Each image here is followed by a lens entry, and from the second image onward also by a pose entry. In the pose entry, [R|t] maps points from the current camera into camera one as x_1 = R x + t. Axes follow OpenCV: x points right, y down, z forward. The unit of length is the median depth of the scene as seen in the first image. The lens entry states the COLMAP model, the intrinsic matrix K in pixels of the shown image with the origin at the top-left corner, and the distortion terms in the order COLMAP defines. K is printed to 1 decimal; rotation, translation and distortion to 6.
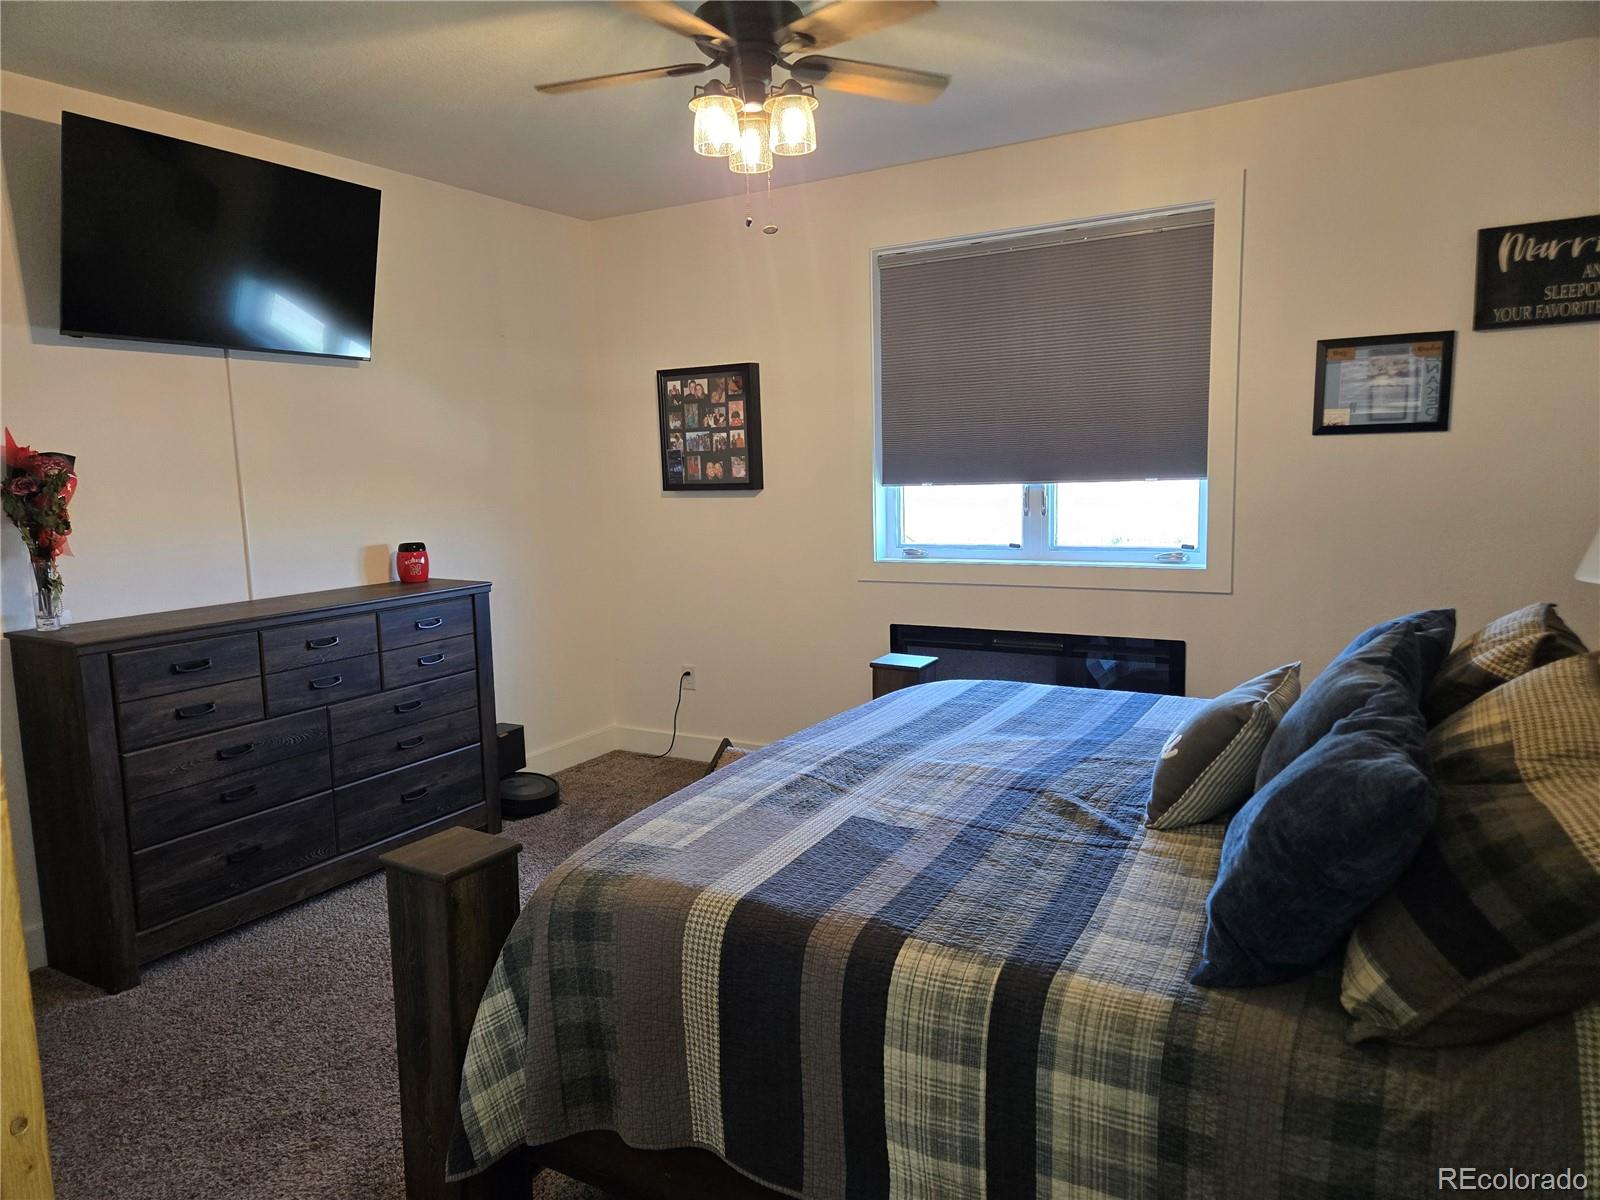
lens RADIAL K [[1071.8, 0, 801.0], [0, 1071.8, 608.7], [0, 0, 1]] dist [0.060986, -0.039847]
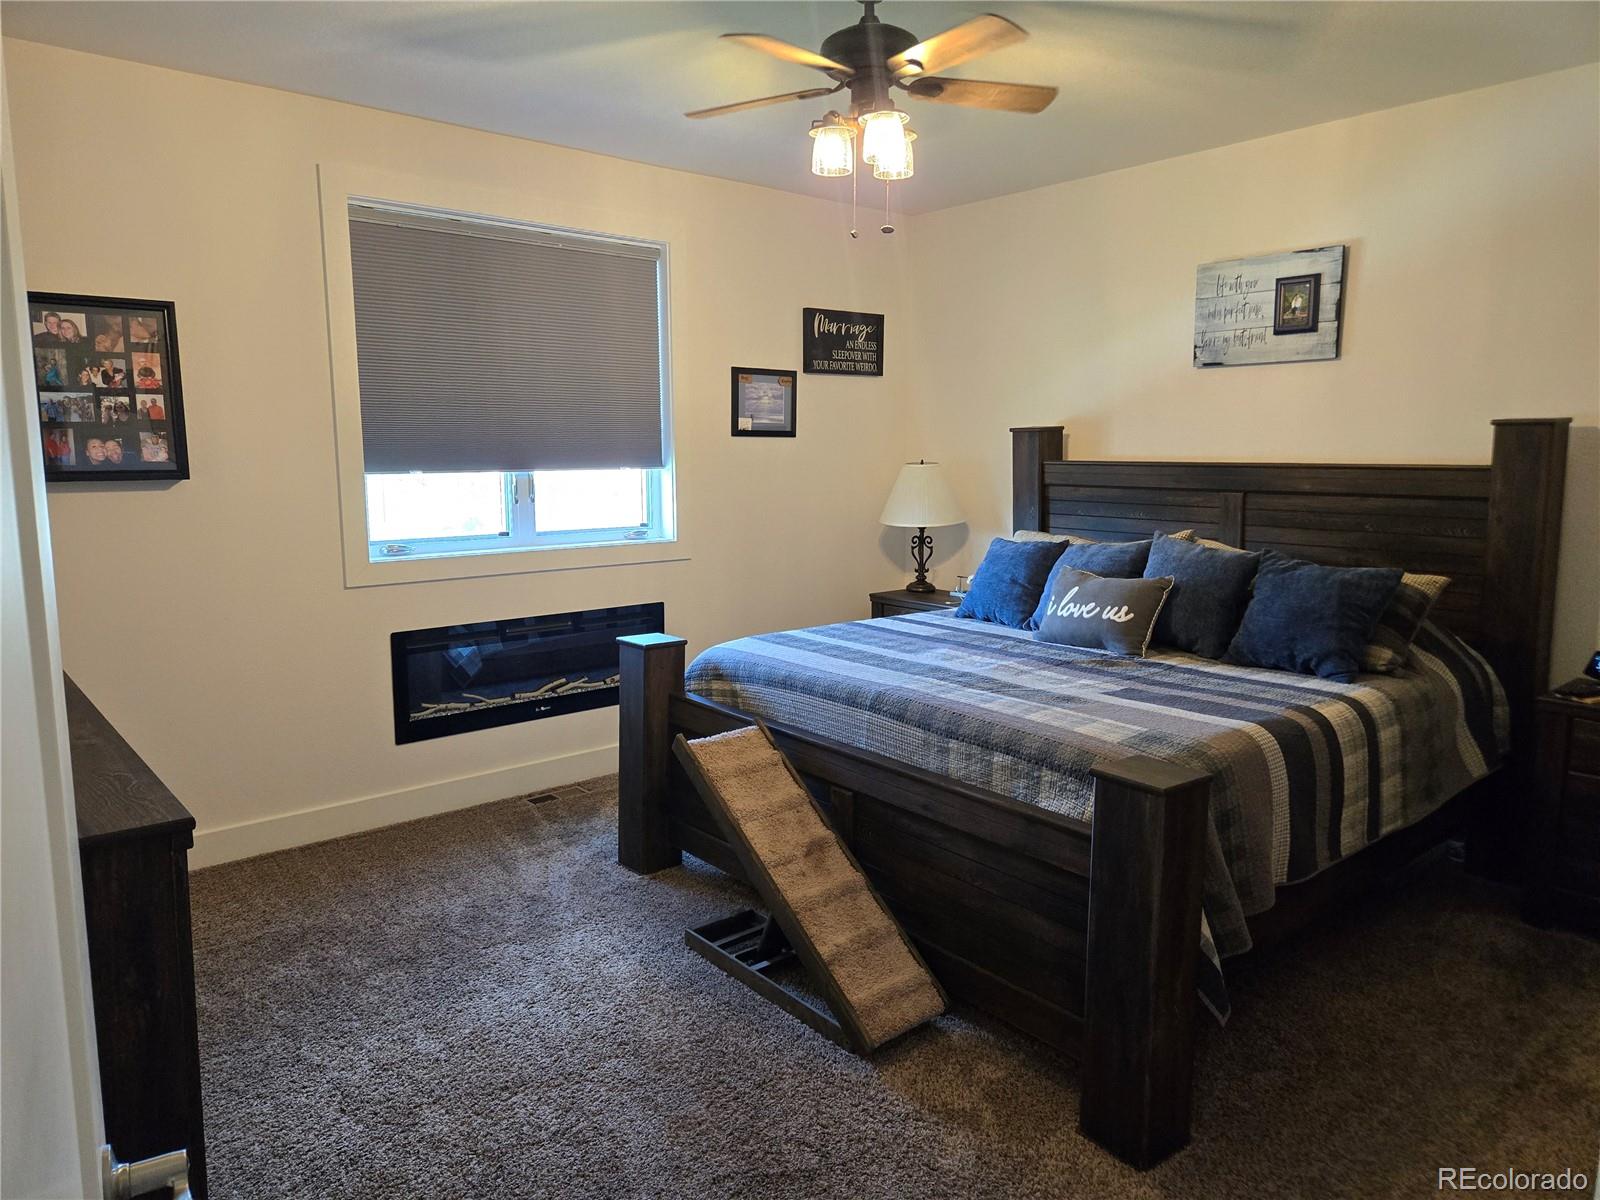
lens RADIAL K [[1071.8, 0, 799.4], [0, 1071.8, 591.9], [0, 0, 1]] dist [0.060986, -0.039847]
pose [[0.333068, -0.099792, 0.937607, -0.651684], [0.121299, 0.990656, 0.062348, -0.034615], [-0.935068, 0.092965, 0.342060, 0.406248]]
